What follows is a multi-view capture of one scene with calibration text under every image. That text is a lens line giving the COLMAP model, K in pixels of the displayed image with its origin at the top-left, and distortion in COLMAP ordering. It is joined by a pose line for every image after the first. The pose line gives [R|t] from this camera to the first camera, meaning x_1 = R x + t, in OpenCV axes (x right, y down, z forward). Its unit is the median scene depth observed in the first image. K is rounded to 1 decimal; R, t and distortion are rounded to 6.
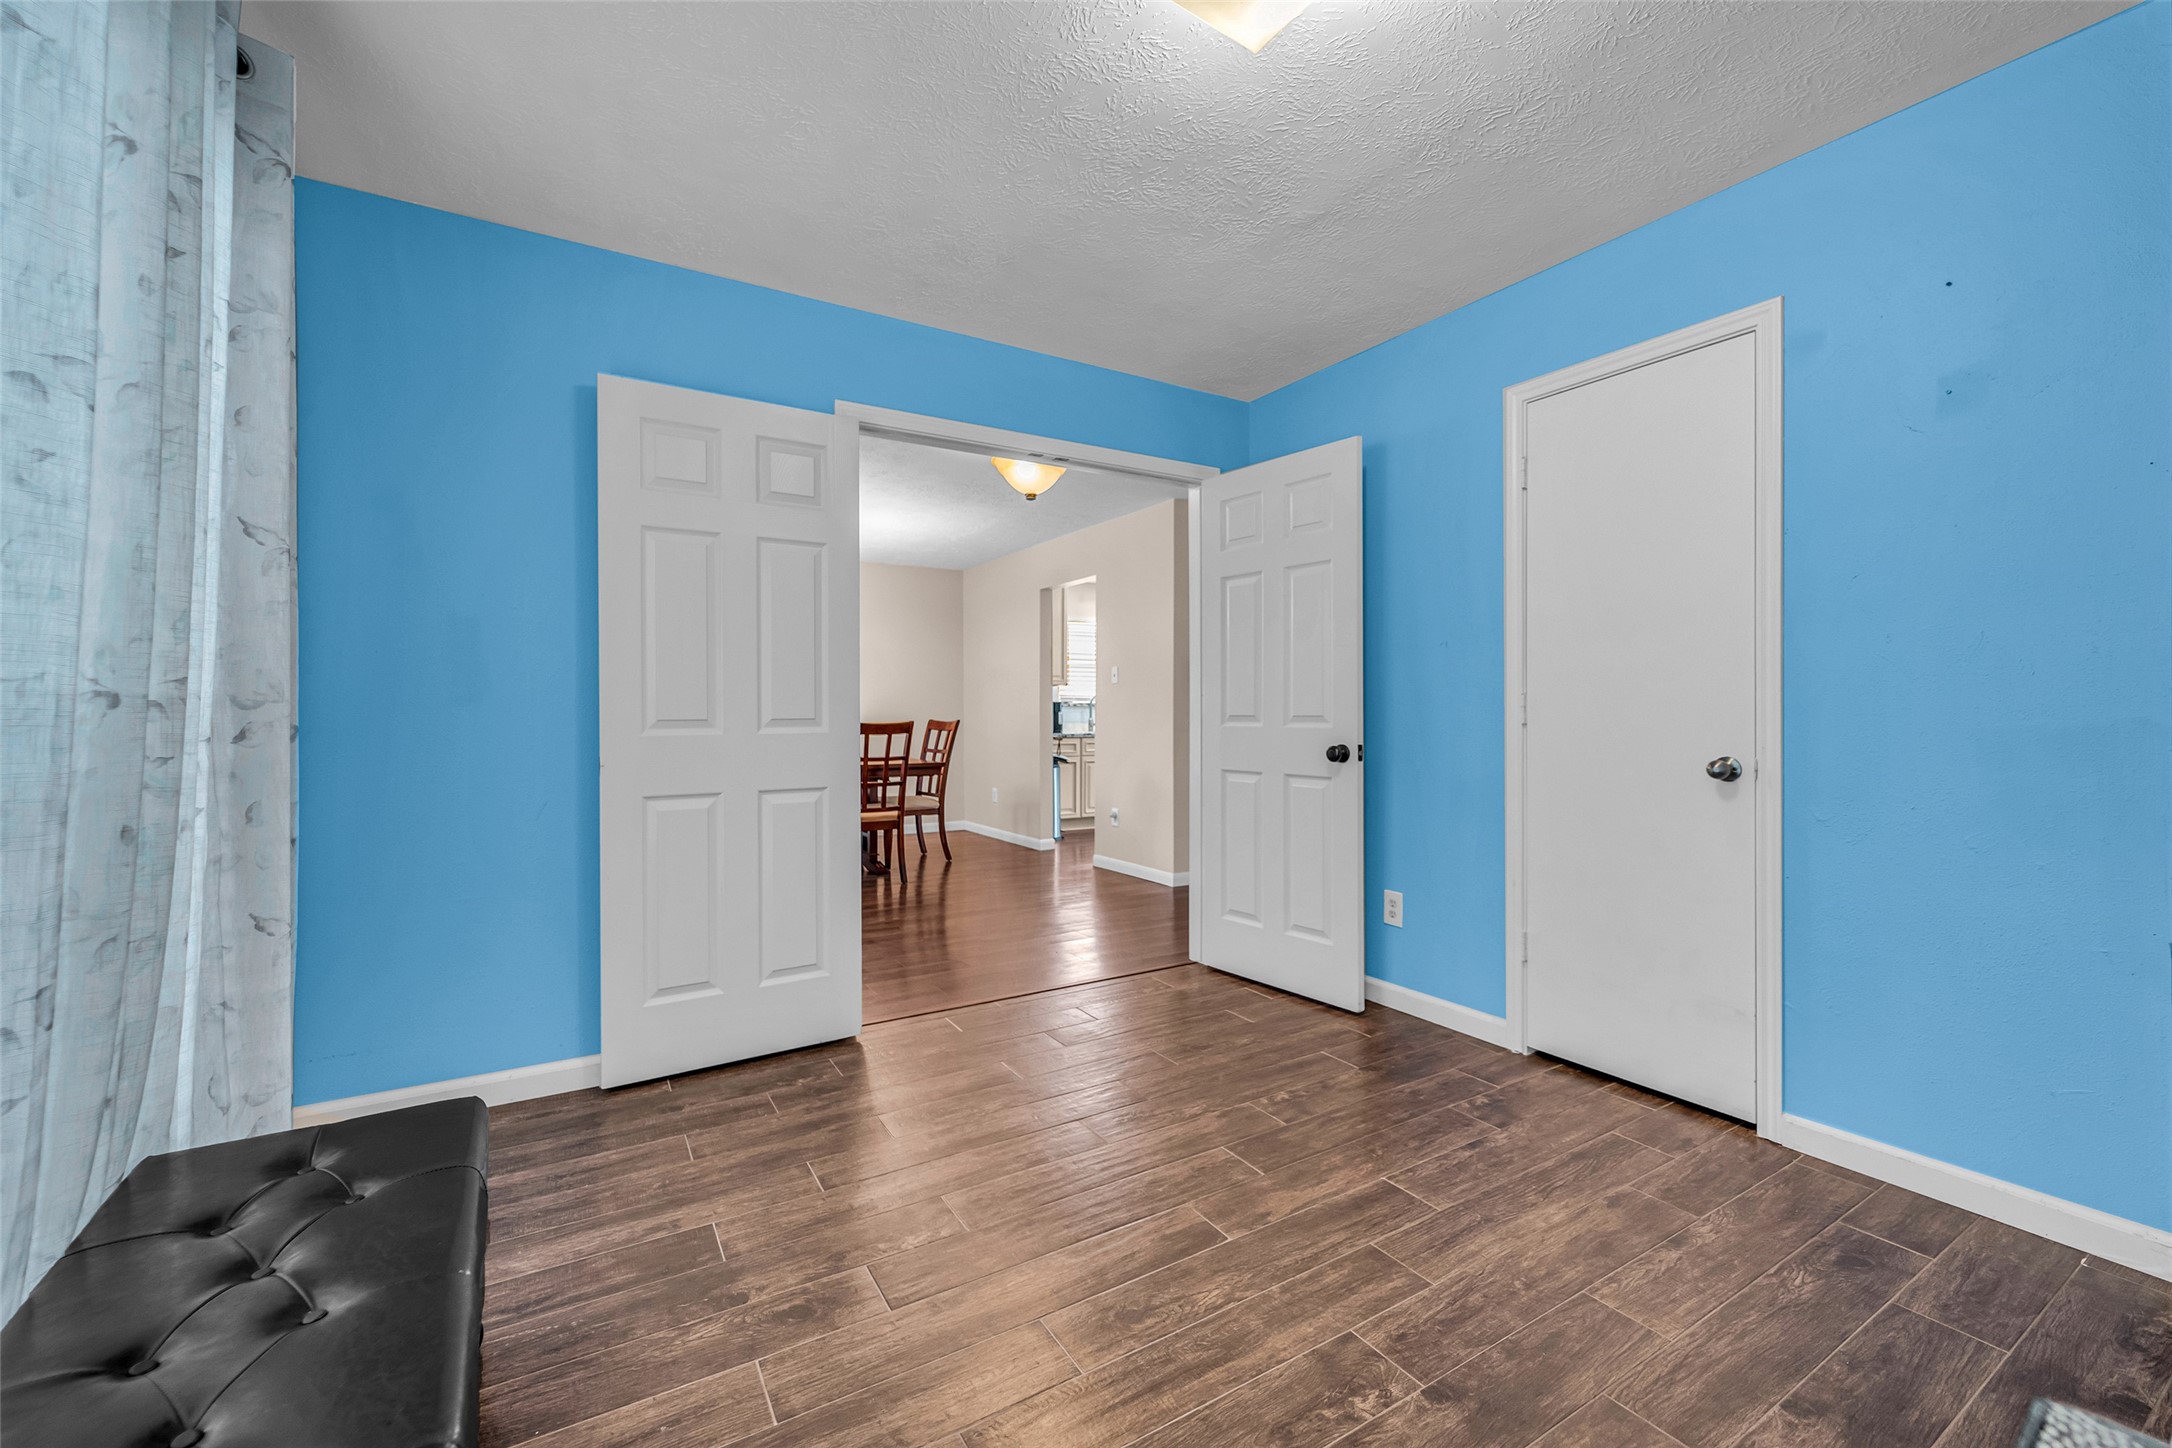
lens RADIAL K [[877.4, 0, 1078.8], [0, 877.4, 718.7], [0, 0, 1]] dist [0.000638, -0.000259]
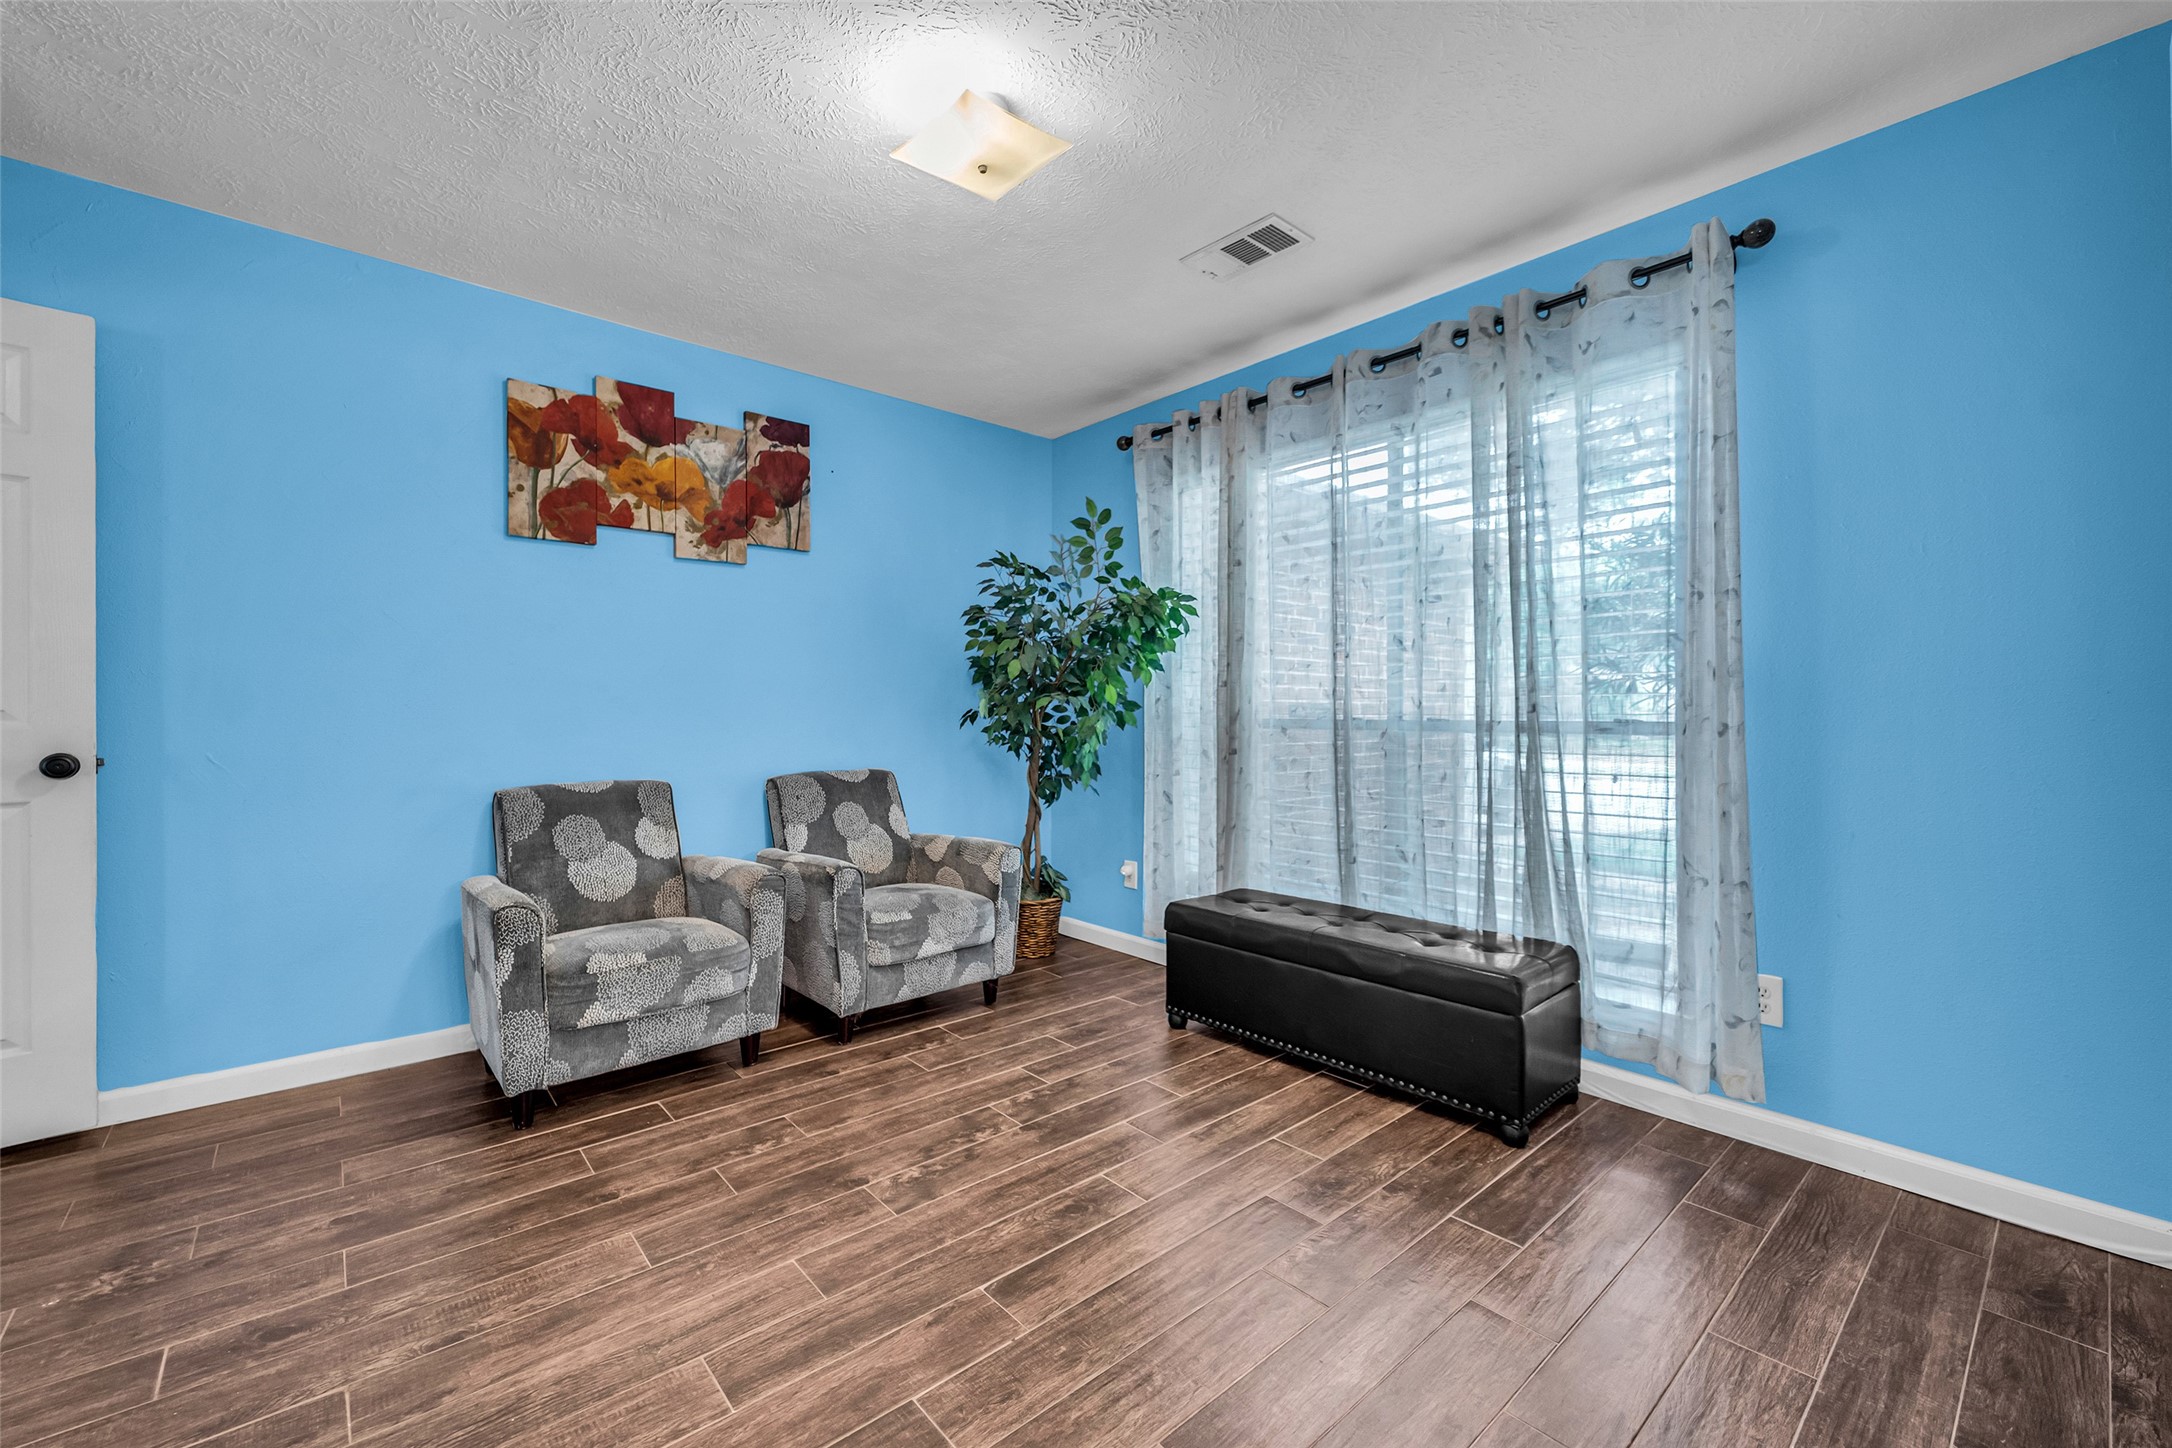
lens RADIAL K [[877.4, 0, 1078.8], [0, 877.4, 718.7], [0, 0, 1]] dist [0.000638, -0.000259]
pose [[-0.985128, 0.001837, -0.171813, 0.241089], [0.000625, 0.999975, 0.007104, -0.007090], [0.171821, 0.006891, -0.985104, 2.016140]]
